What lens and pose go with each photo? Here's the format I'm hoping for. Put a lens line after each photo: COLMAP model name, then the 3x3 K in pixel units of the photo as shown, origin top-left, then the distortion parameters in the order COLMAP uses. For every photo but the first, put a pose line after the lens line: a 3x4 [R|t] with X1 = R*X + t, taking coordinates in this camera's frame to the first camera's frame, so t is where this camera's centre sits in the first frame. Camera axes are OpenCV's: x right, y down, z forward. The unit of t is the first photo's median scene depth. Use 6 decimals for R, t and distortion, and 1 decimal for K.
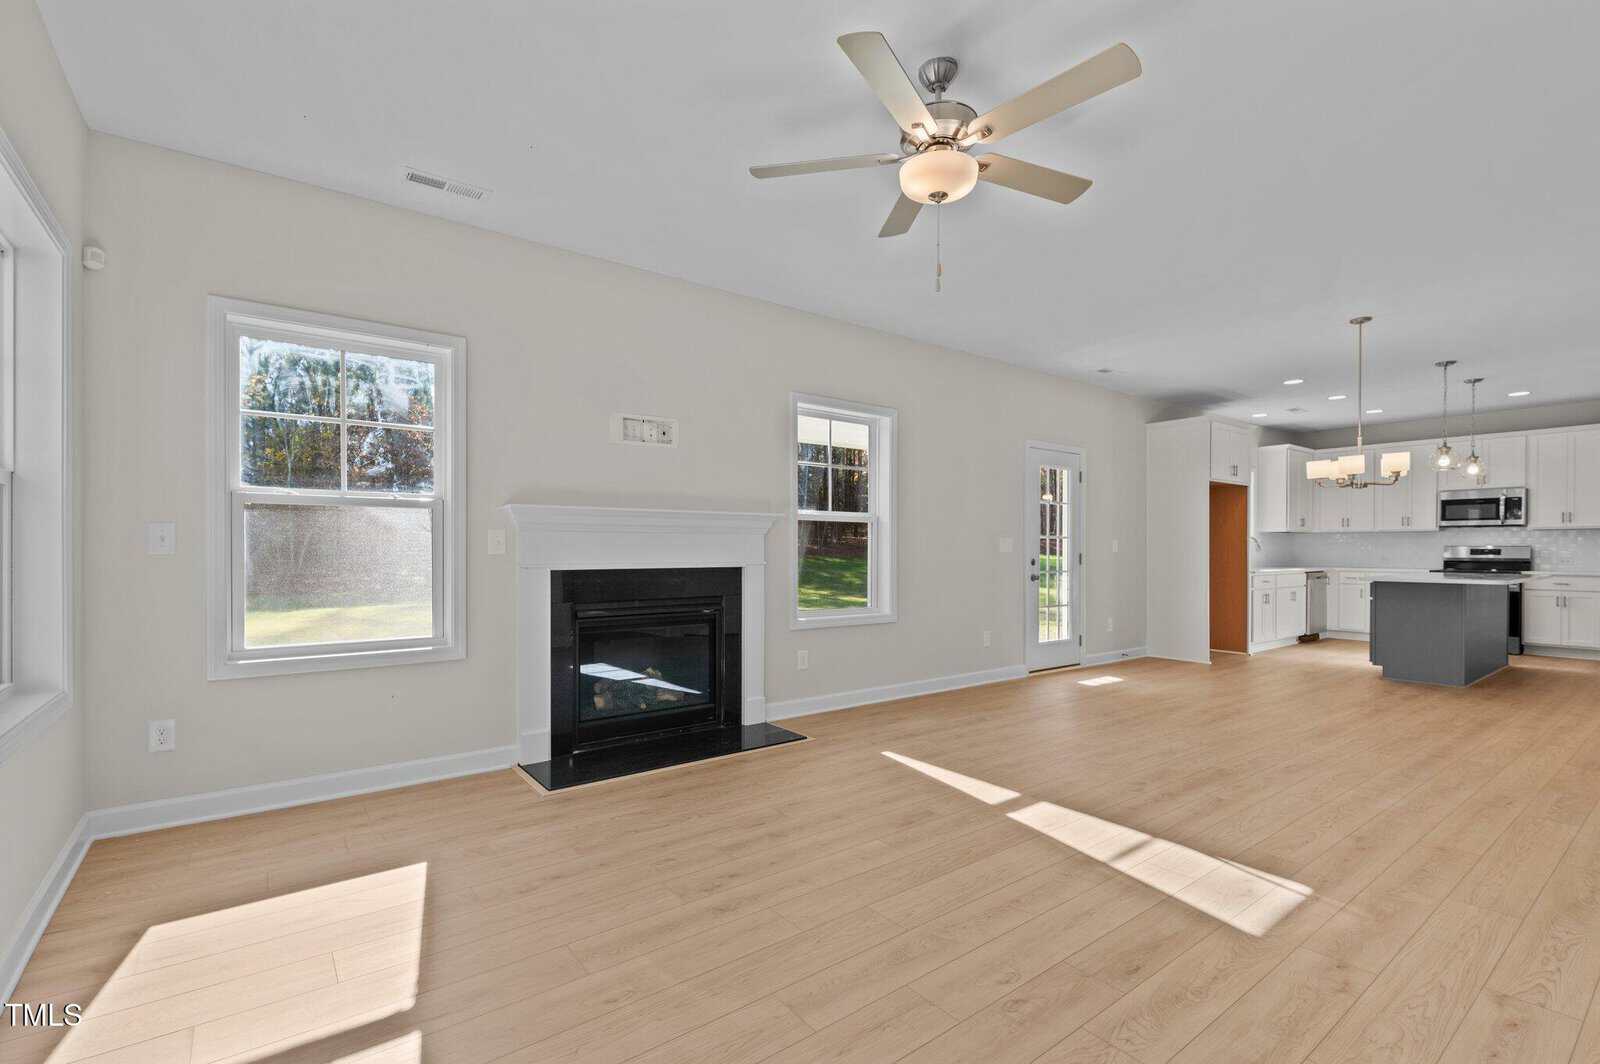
lens RADIAL K [[705.6, 0, 806.8], [0, 705.6, 552.6], [0, 0, 1]] dist [0.019276, -0.011702]
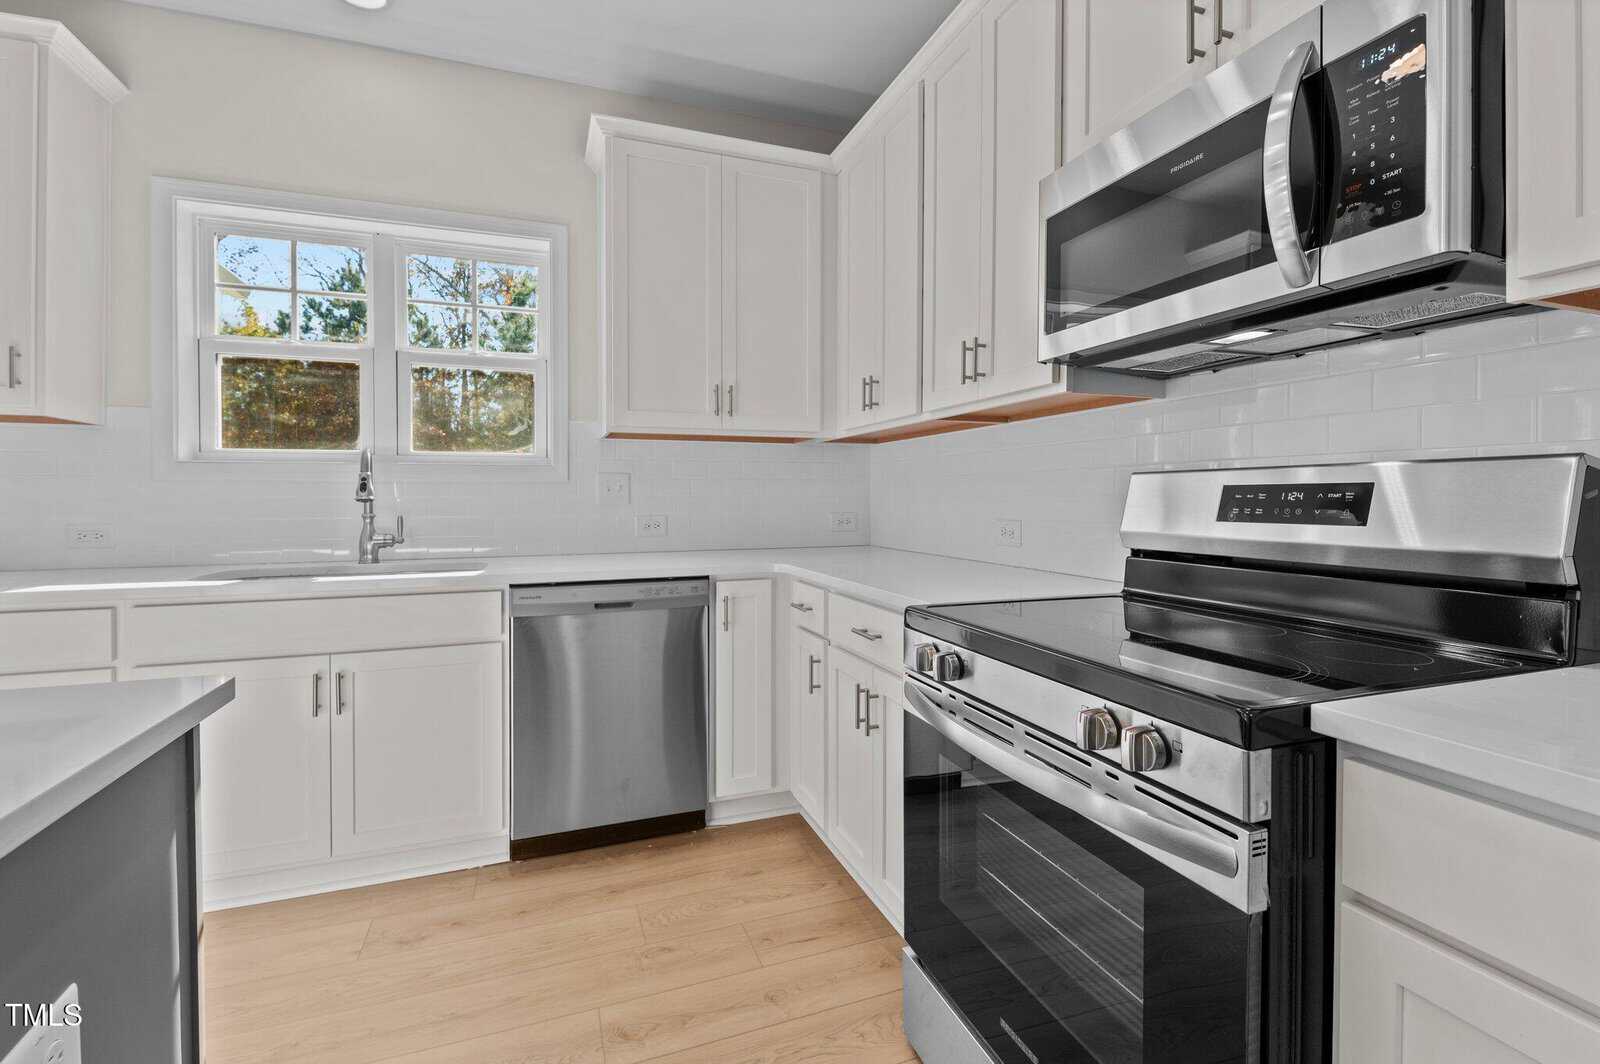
lens RADIAL K [[697.1, 0, 774.6], [0, 697.1, 502.2], [0, 0, 1]] dist [0.002149, 0.000043]
pose [[0.955612, -0.001986, -0.294621, 0.925326], [0.002509, 0.999996, 0.001398, -0.001542], [0.294617, -0.002075, 0.955613, 0.851143]]
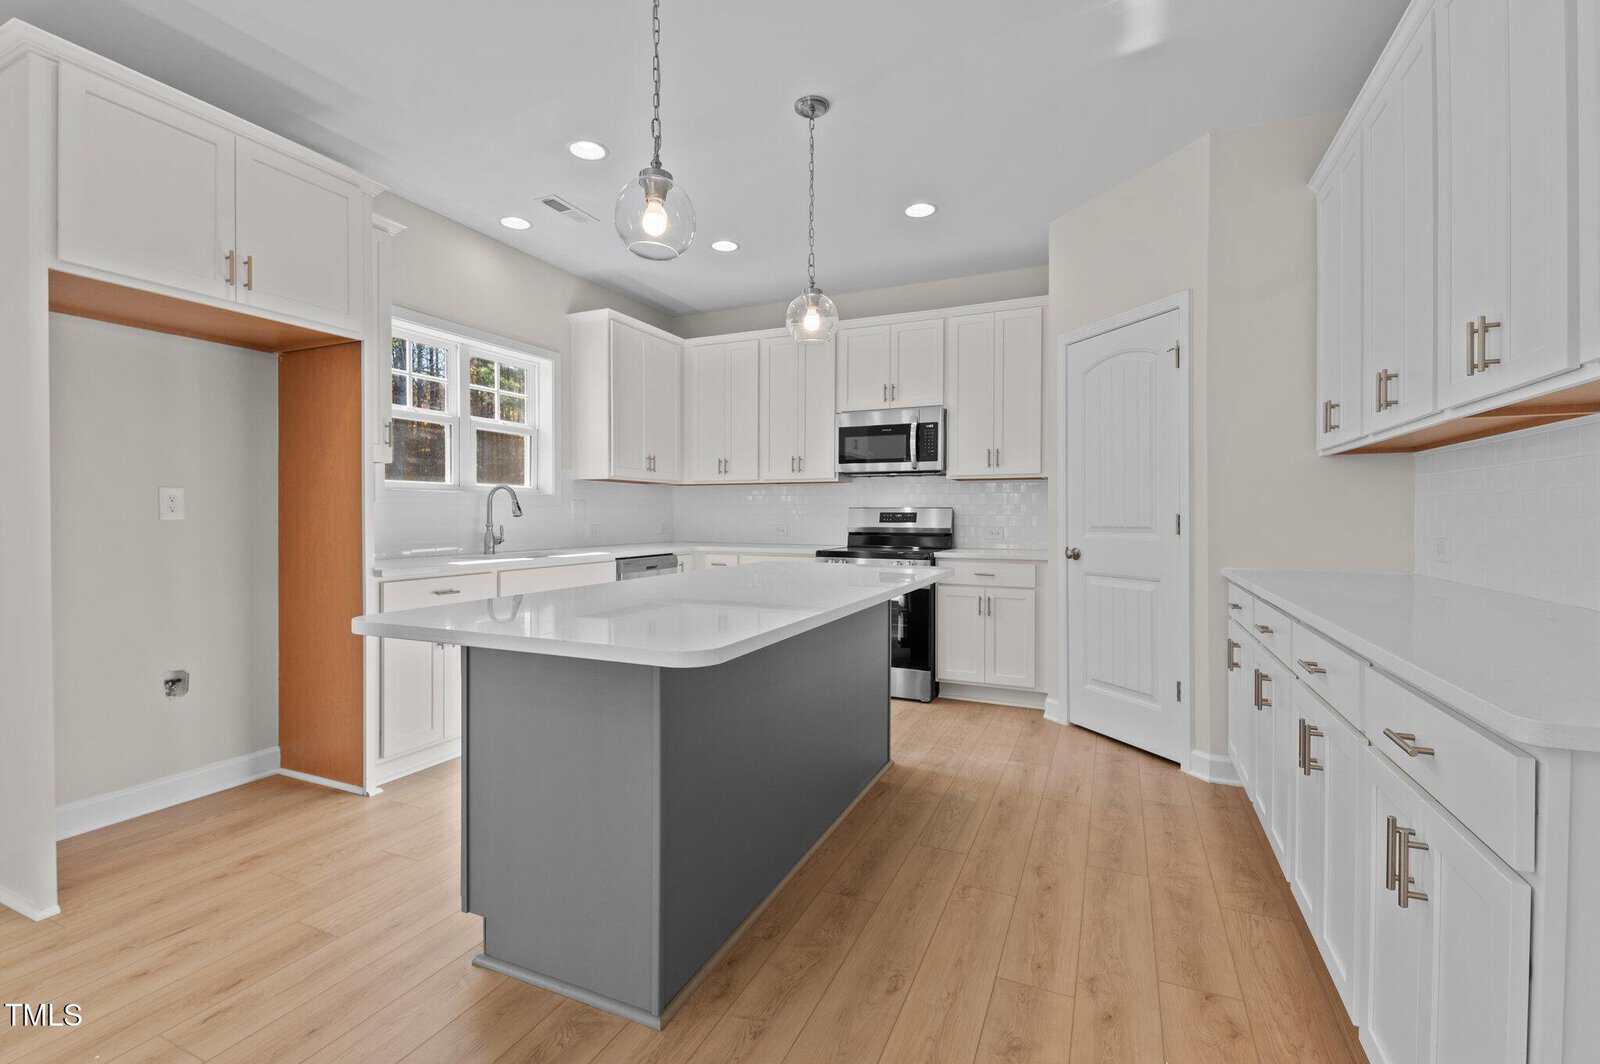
lens RADIAL K [[721.5, 0, 800.5], [0, 721.5, 511.3], [0, 0, 1]] dist [0.007285, -0.000072]
pose [[0.871206, 0.003528, 0.490906, 0.608160], [0.001293, 0.999954, -0.009482, -0.000319], [-0.490917, 0.008895, 0.871161, 0.532521]]
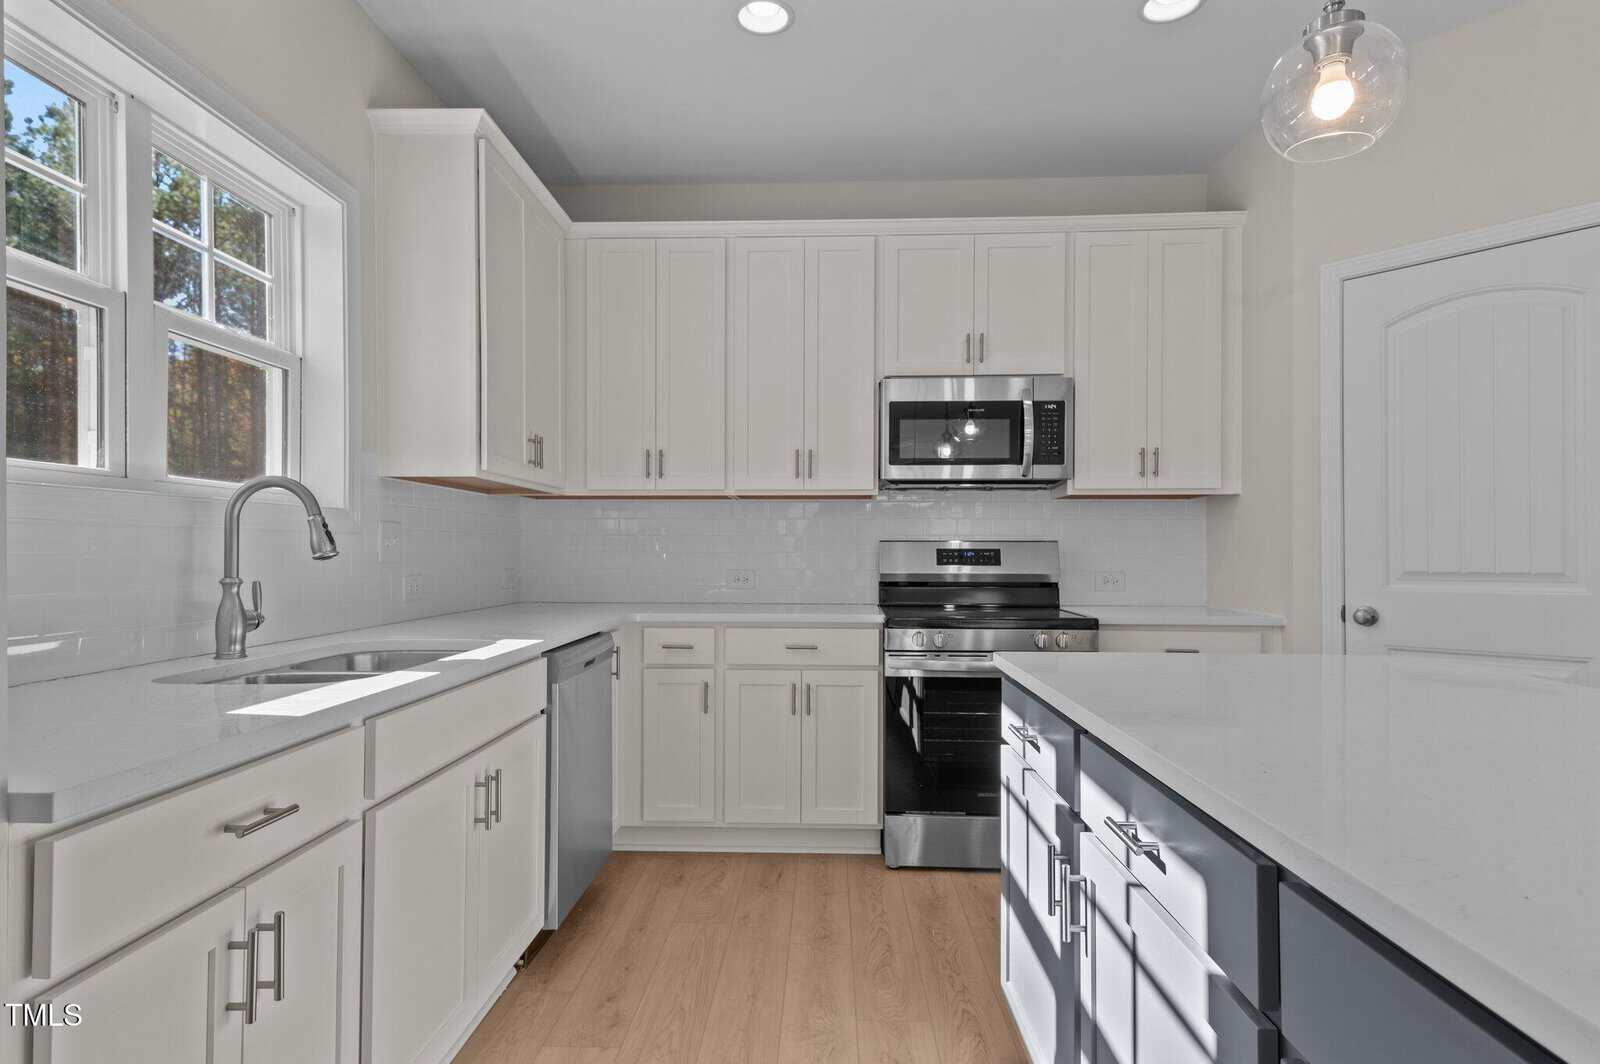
lens RADIAL K [[878.1, 0, 818.1], [0, 878.1, 545.2], [0, 0, 1]] dist [0.030639, 0.000459]
pose [[0.610218, 0.005481, 0.792215, 0.572772], [0.002540, 0.999957, -0.008875, -0.003073], [-0.792229, 0.007428, 0.610178, 0.816181]]
